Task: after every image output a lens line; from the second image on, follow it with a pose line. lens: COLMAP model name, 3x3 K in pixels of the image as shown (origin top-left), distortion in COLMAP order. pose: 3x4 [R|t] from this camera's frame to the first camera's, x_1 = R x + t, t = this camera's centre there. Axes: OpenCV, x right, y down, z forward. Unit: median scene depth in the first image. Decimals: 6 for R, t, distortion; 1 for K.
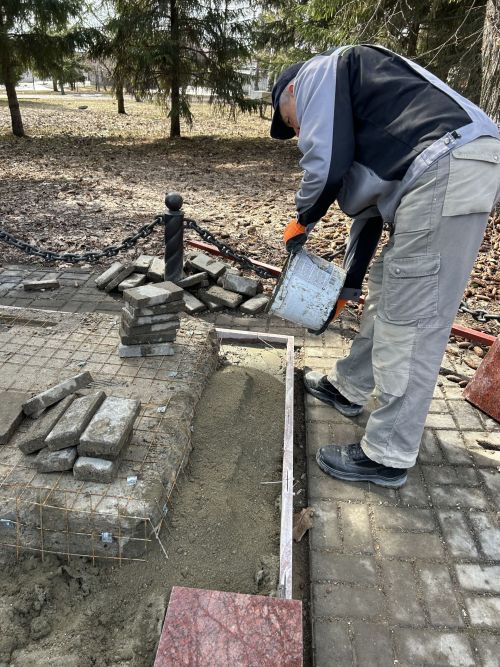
lens RADIAL K [[503.9, 0, 251.8], [0, 503.9, 326.1], [0, 0, 1]] dist [0.036141, -0.016569]
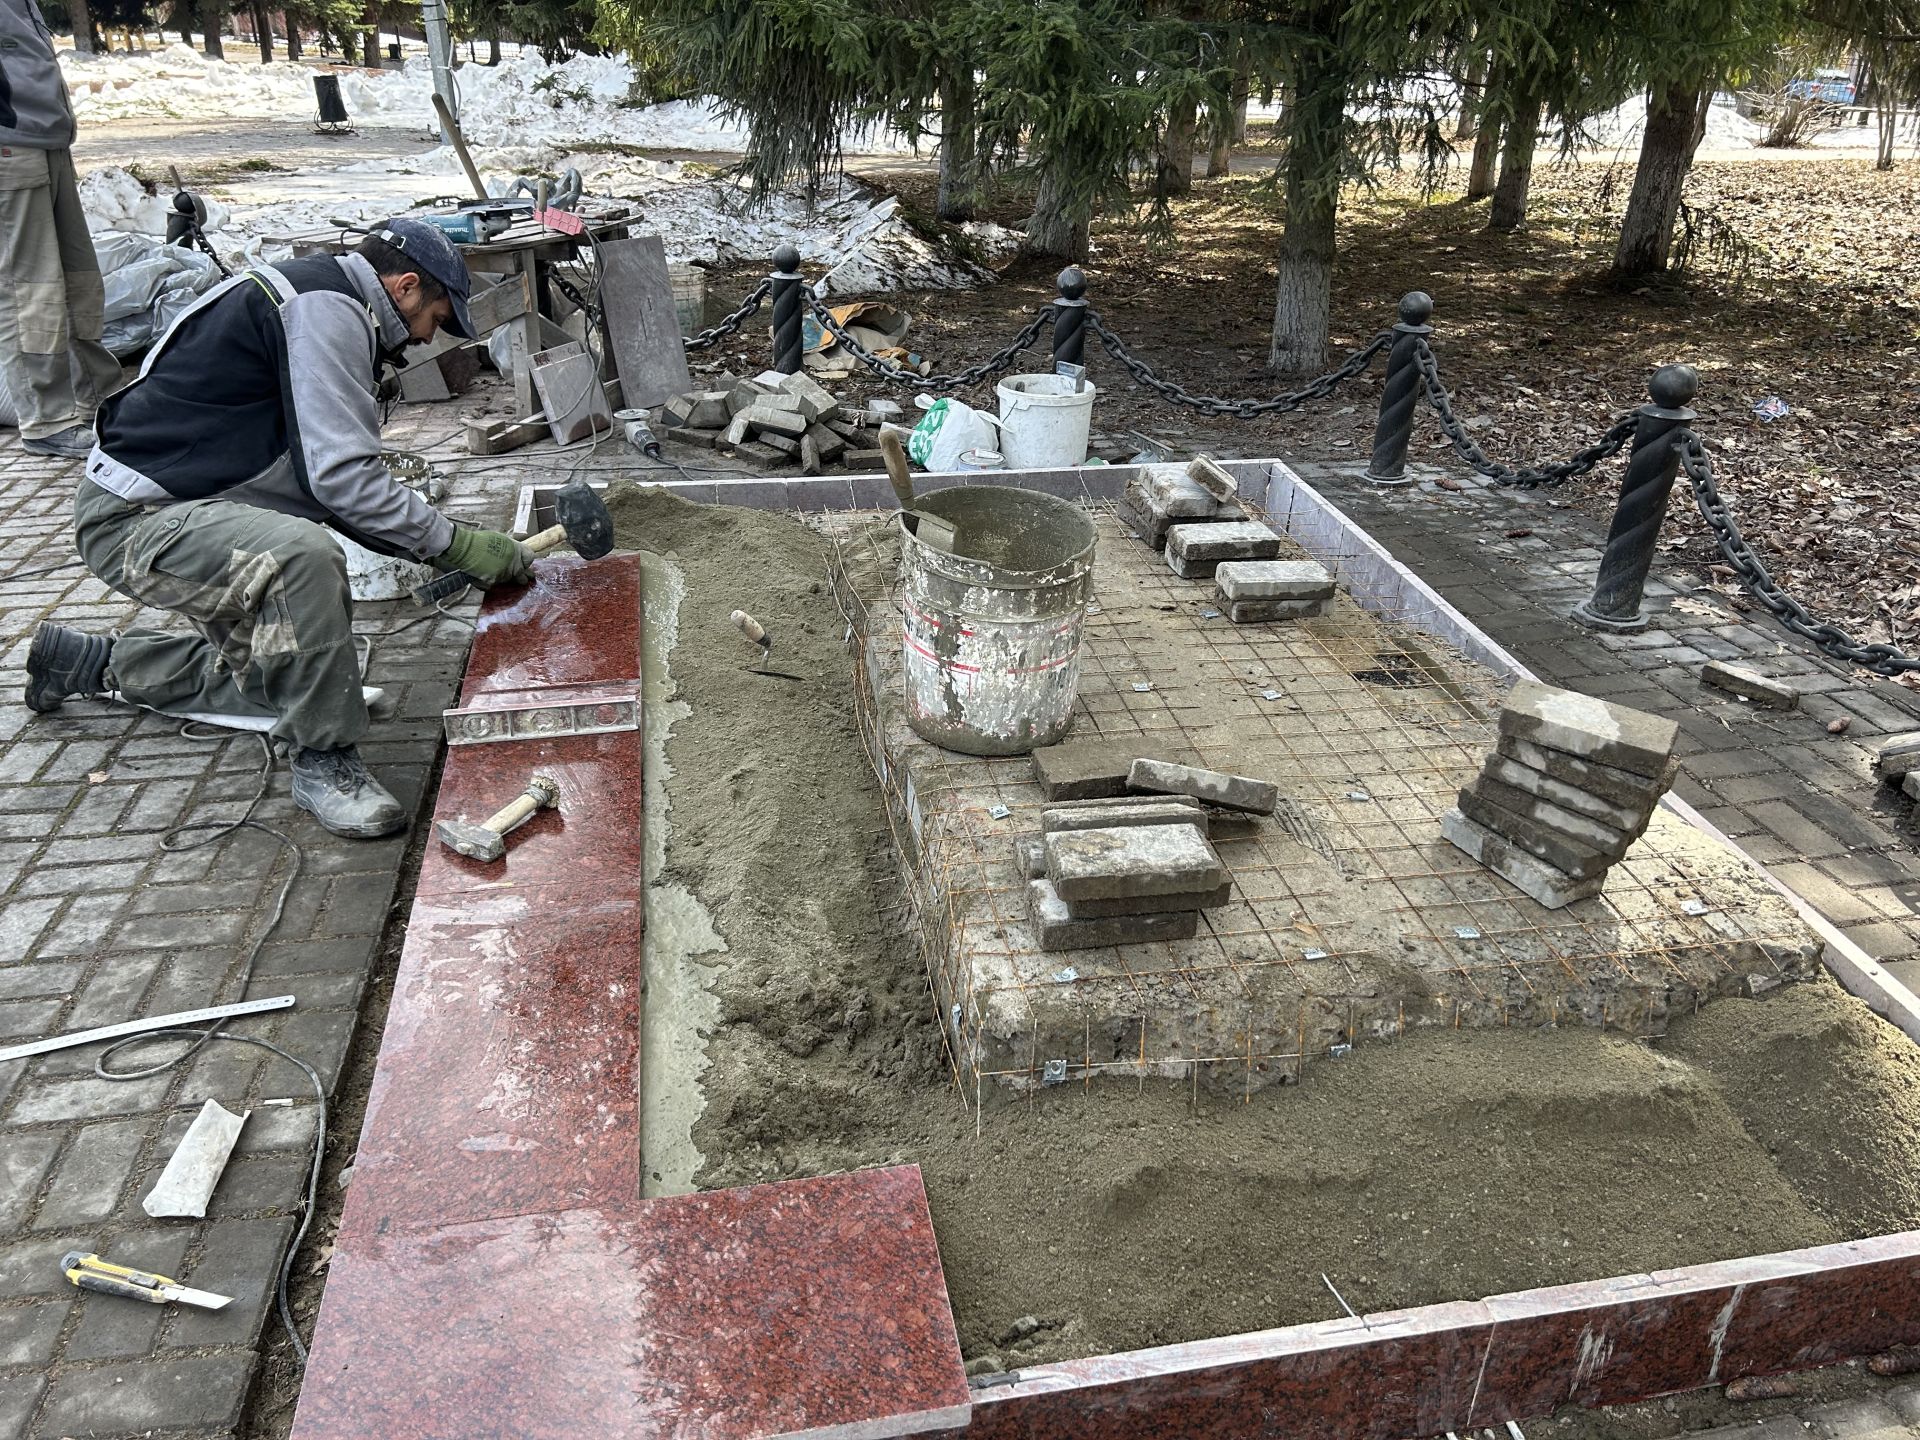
lens RADIAL K [[1440.2, 0, 977.6], [0, 1440.2, 702.3], [0, 0, 1]] dist [0.064239, -0.070807]
pose [[0.276907, 0.388969, -0.878650, 0.555146], [-0.442823, 0.863175, 0.242563, -0.132862], [0.852778, 0.321919, 0.411264, 0.223262]]
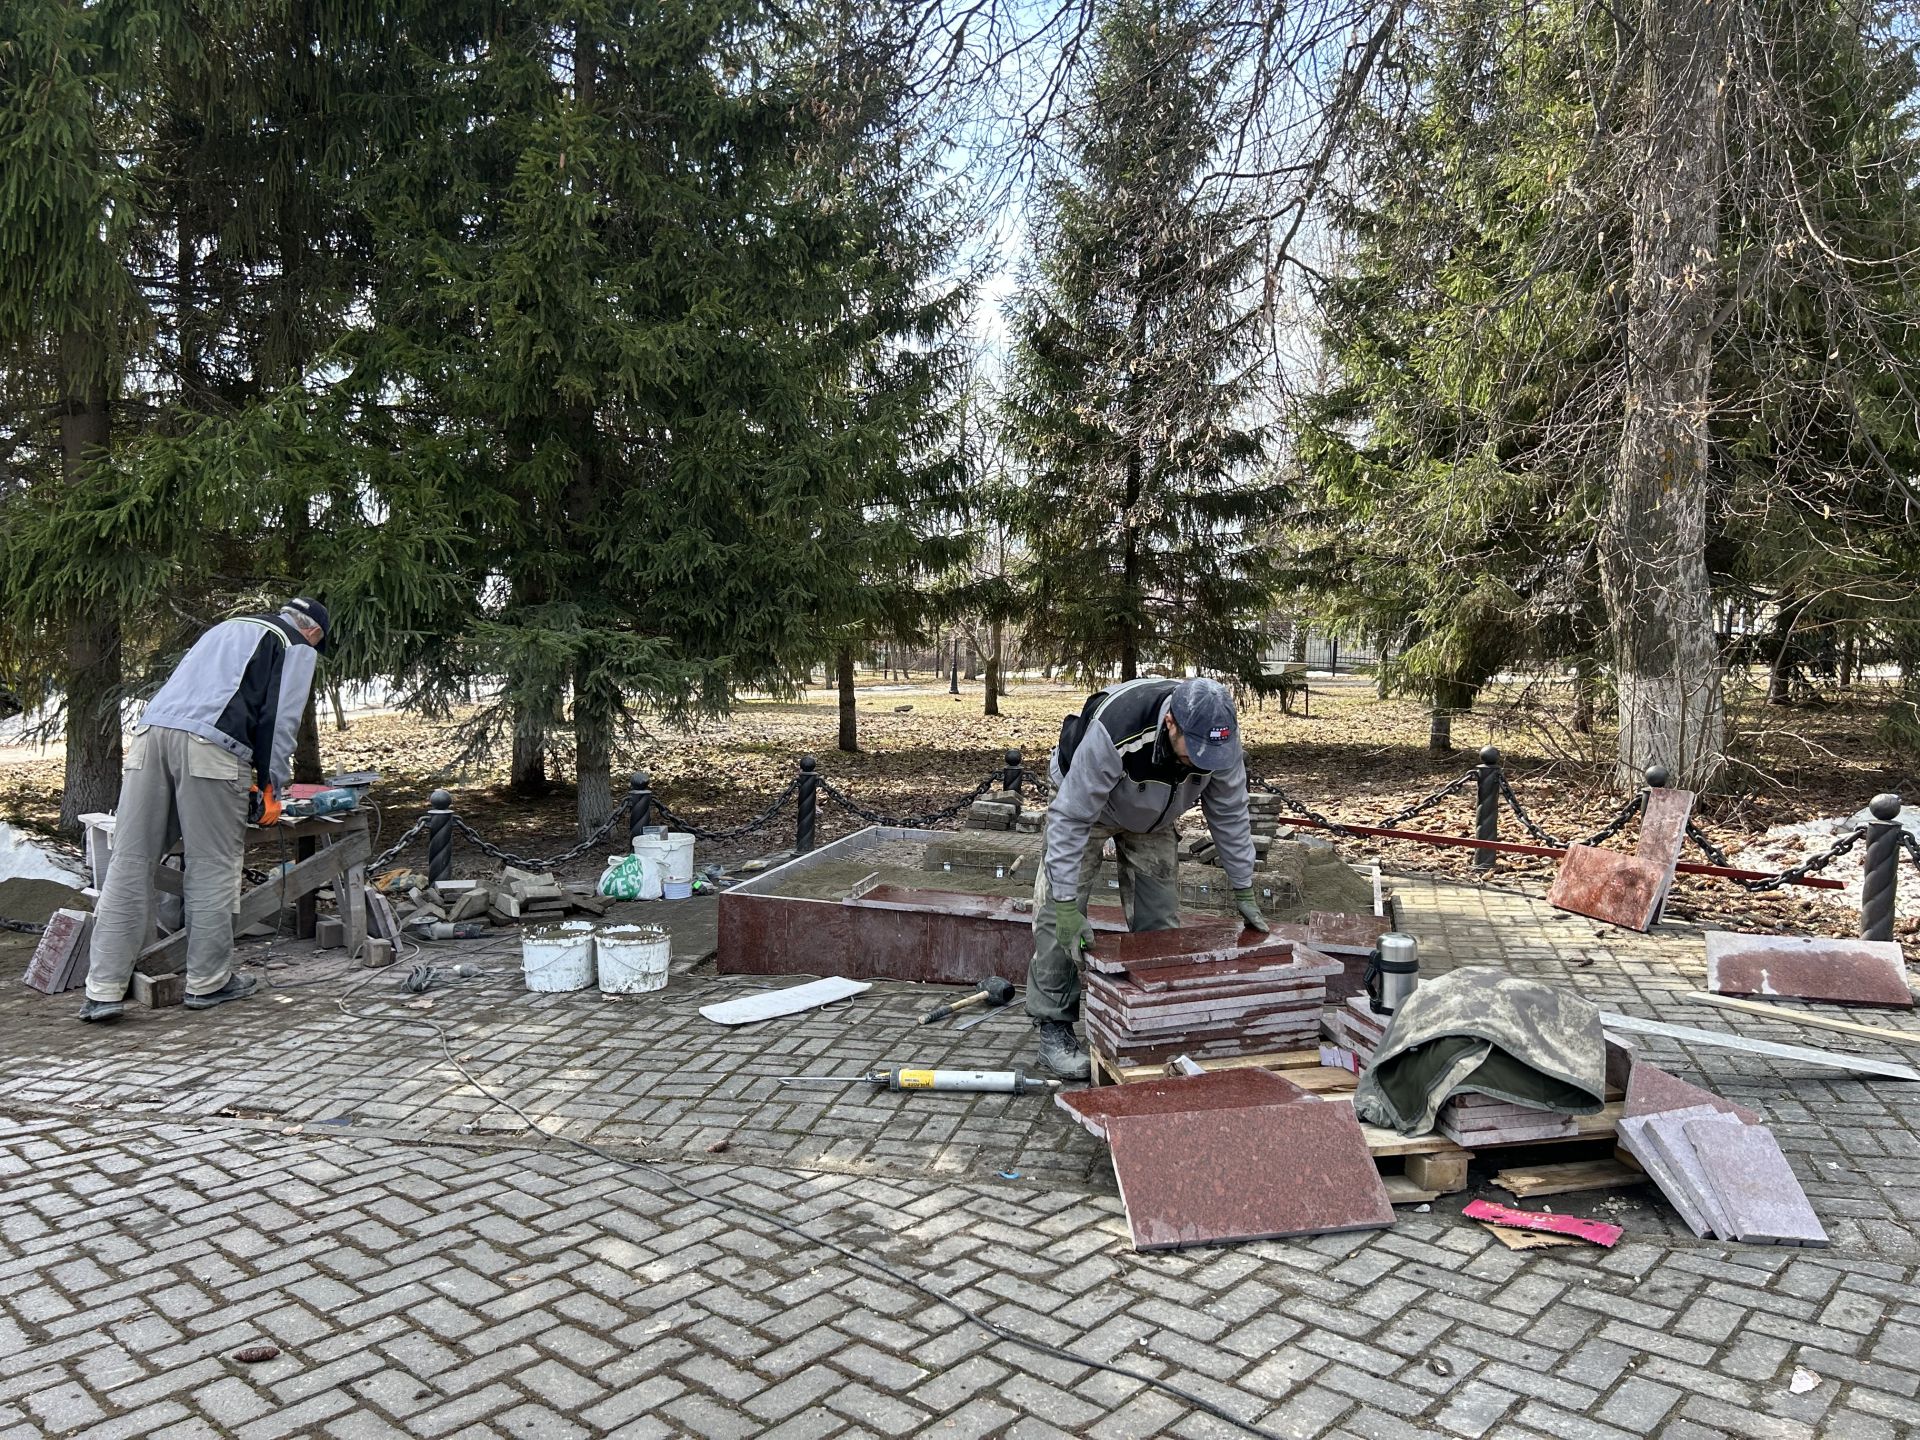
lens RADIAL K [[1440.2, 0, 944.4], [0, 1440.2, 720.1], [0, 0, 1]] dist [0.064239, -0.070807]
pose [[0.979900, -0.031246, -0.197029, -0.244127], [-0.048213, 0.921286, -0.385885, 1.190629], [0.193577, 0.387629, 0.901261, -2.503428]]
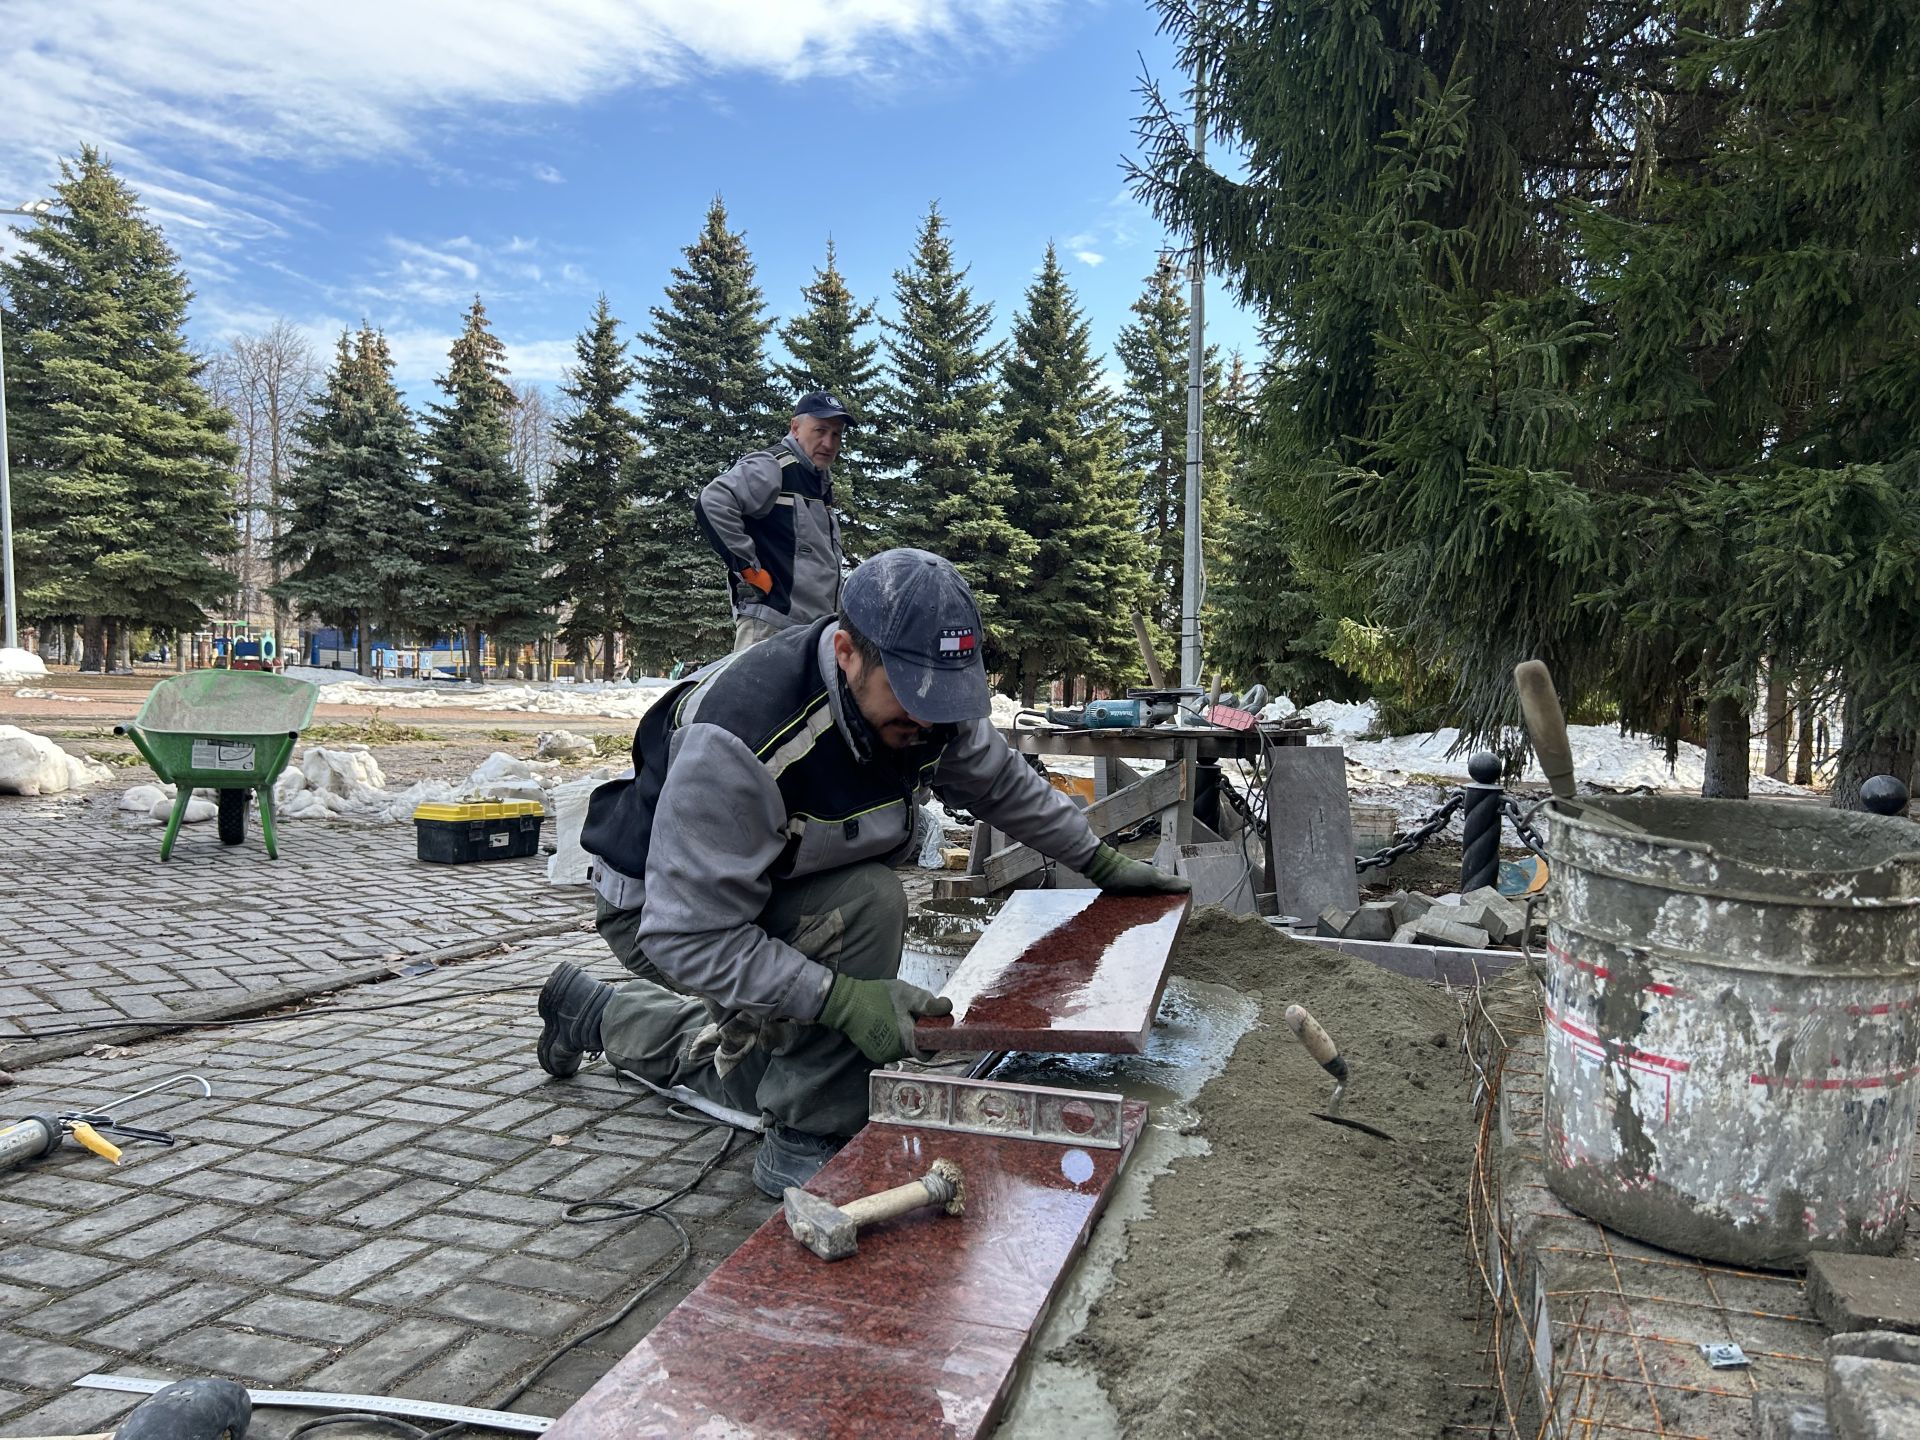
lens RADIAL K [[1440.2, 0, 943.9], [0, 1440.2, 699.9], [0, 0, 1]] dist [0.064239, -0.070807]
pose [[-0.228379, -0.022175, -0.973320, 0.218455], [-0.466604, 0.879933, 0.089436, 0.071174], [0.854473, 0.474580, -0.211305, 0.469589]]
